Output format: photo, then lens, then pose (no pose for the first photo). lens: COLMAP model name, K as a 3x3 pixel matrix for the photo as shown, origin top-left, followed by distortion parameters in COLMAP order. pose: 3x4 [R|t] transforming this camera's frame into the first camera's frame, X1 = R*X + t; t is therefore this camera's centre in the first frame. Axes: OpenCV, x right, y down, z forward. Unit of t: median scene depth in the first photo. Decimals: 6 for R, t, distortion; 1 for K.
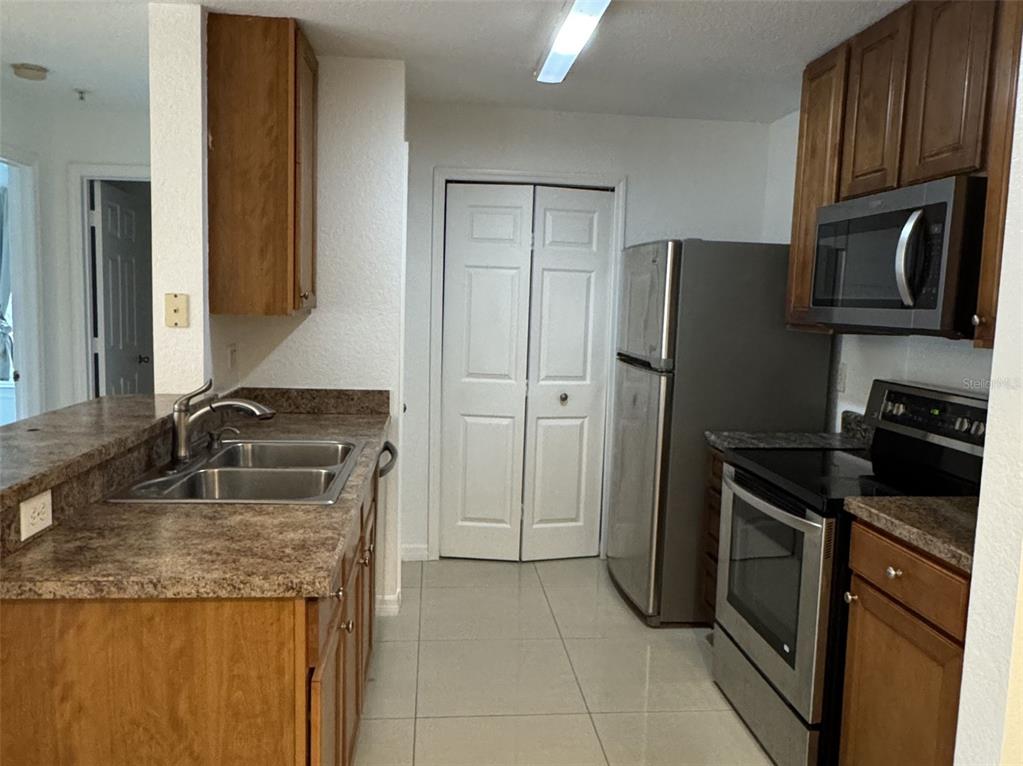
lens RADIAL K [[798.3, 0, 506.9], [0, 798.3, 382.9], [0, 0, 1]] dist [-0.006580, 0.007418]
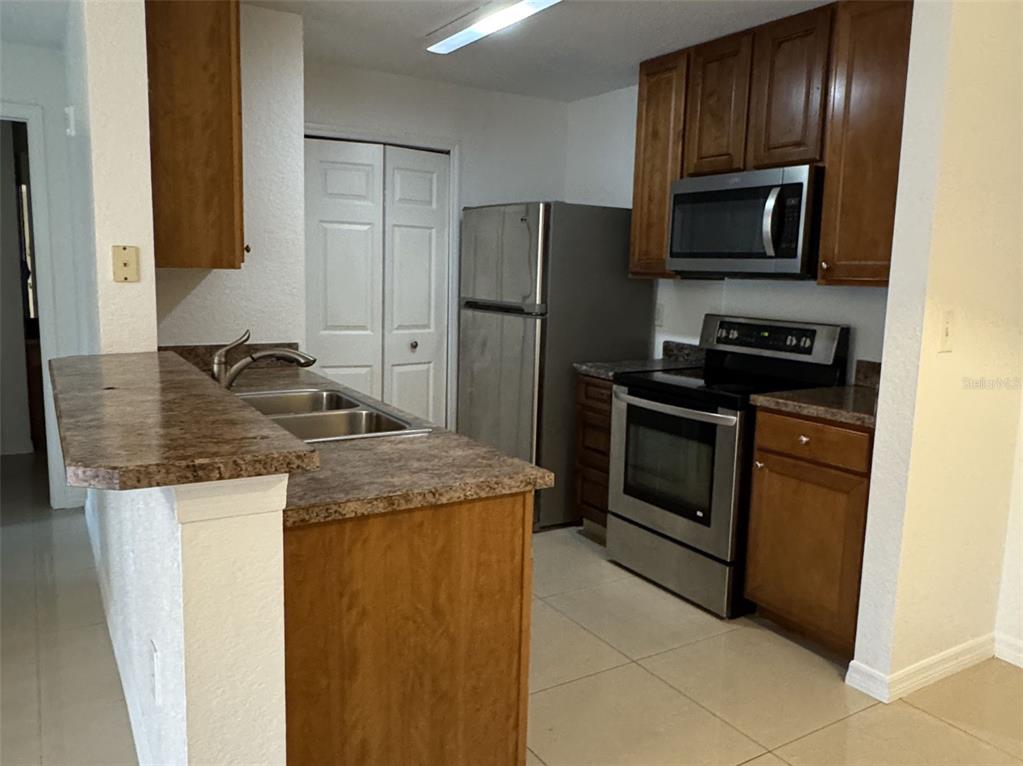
lens RADIAL K [[798.3, 0, 516.1], [0, 798.3, 384.5], [0, 0, 1]] dist [-0.006580, 0.007418]
pose [[0.896541, -0.071896, 0.437087, -0.409661], [0.048210, 0.996716, 0.065062, 0.011224], [-0.440329, -0.037258, 0.897063, -0.049038]]
